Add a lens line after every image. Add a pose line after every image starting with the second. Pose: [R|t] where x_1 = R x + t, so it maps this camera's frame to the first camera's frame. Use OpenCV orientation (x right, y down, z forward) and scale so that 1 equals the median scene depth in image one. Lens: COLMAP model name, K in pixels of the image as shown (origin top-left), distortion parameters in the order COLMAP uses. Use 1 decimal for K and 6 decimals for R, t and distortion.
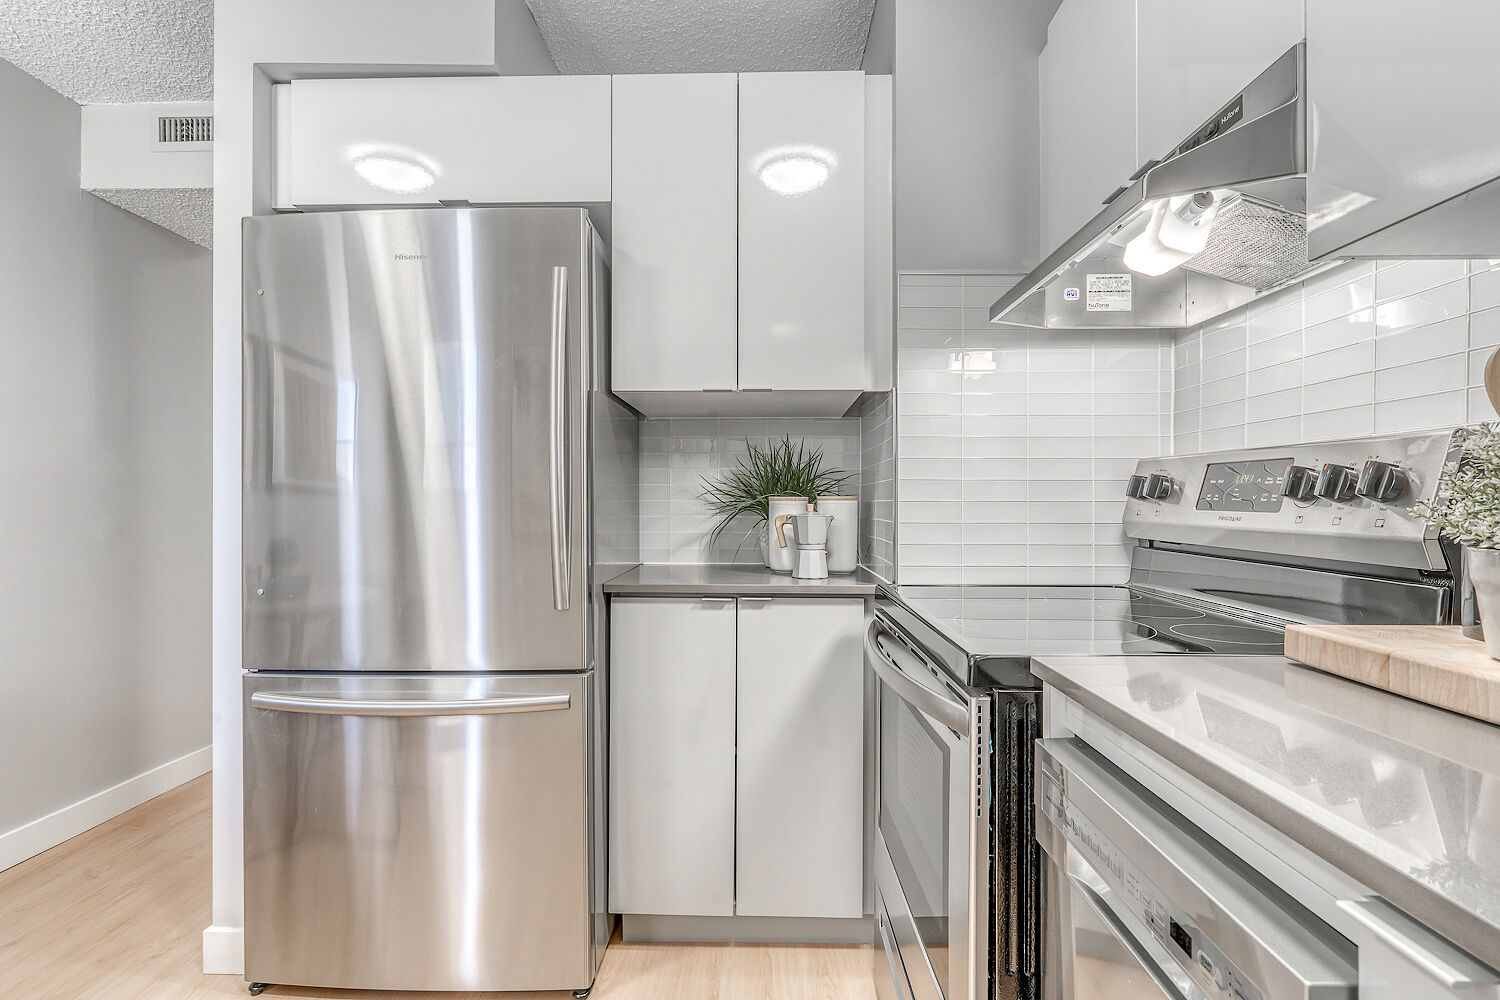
lens RADIAL K [[729.1, 0, 745.9], [0, 729.1, 498.4], [0, 0, 1]] dist [0.000842, 0.000164]
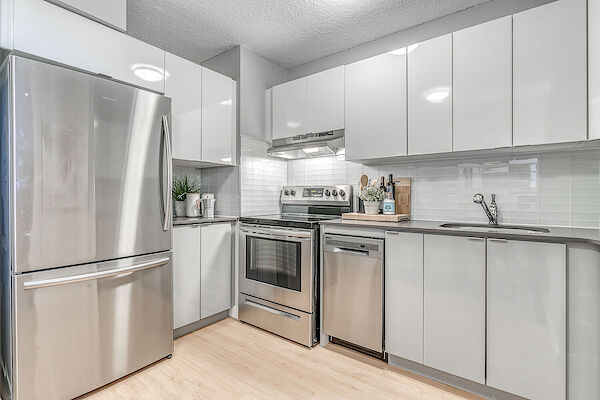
lens RADIAL K [[291.6, 0, 297.3], [0, 291.6, 197.3], [0, 0, 1]] dist [0.000842, 0.000164]
pose [[0.585388, 0.002171, 0.810750, -0.865967], [-0.004119, 0.999991, 0.000297, 0.014187], [-0.810743, -0.003514, 0.585392, -0.140350]]
